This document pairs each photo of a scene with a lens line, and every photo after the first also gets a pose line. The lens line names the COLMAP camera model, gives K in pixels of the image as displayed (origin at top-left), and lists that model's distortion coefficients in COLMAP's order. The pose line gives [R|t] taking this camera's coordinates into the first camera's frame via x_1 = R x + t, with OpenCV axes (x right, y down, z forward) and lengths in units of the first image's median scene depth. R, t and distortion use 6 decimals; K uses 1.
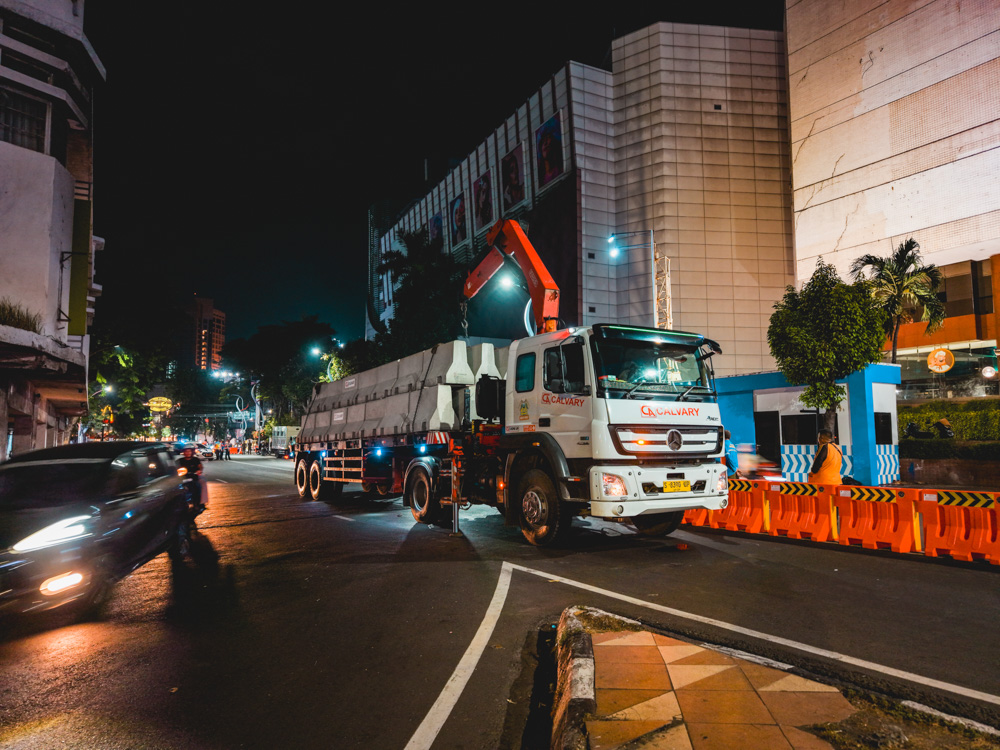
lens RADIAL K [[670.2, 0, 496.4], [0, 670.2, 378.3], [0, 0, 1]] dist [0.002149, -0.000432]
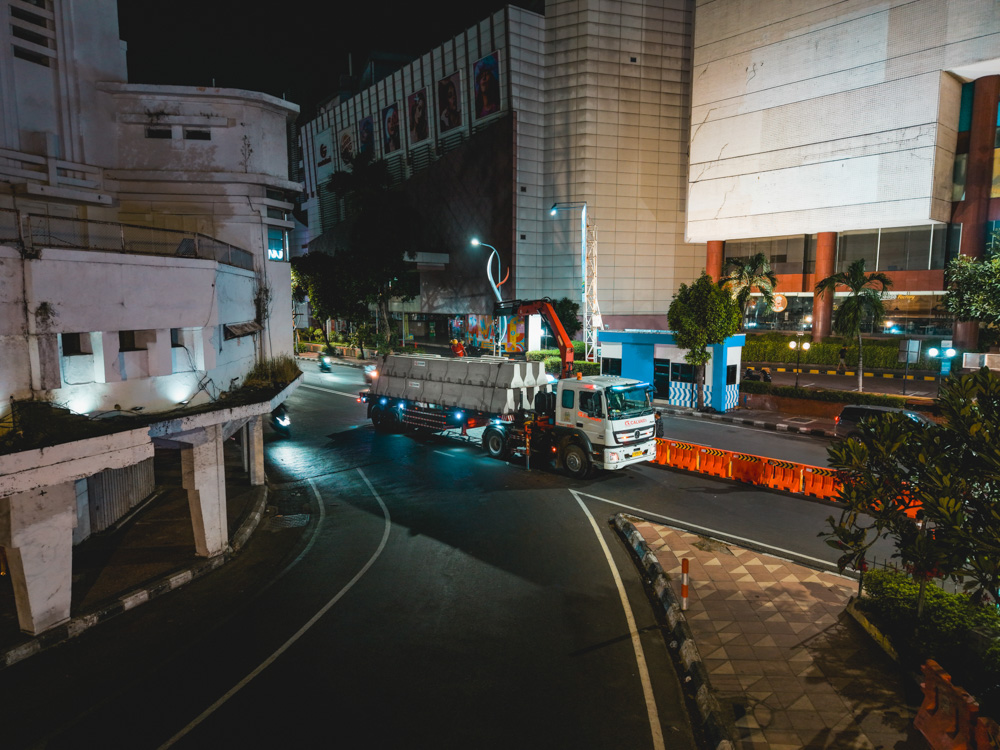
lens RADIAL K [[670.2, 0, 496.4], [0, 670.2, 378.3], [0, 0, 1]] dist [0.002149, -0.000432]
pose [[0.986111, -0.013193, 0.165563, -0.132020], [-0.021207, 0.978679, 0.204300, -0.124398], [-0.164729, -0.204974, 0.964806, -0.247335]]
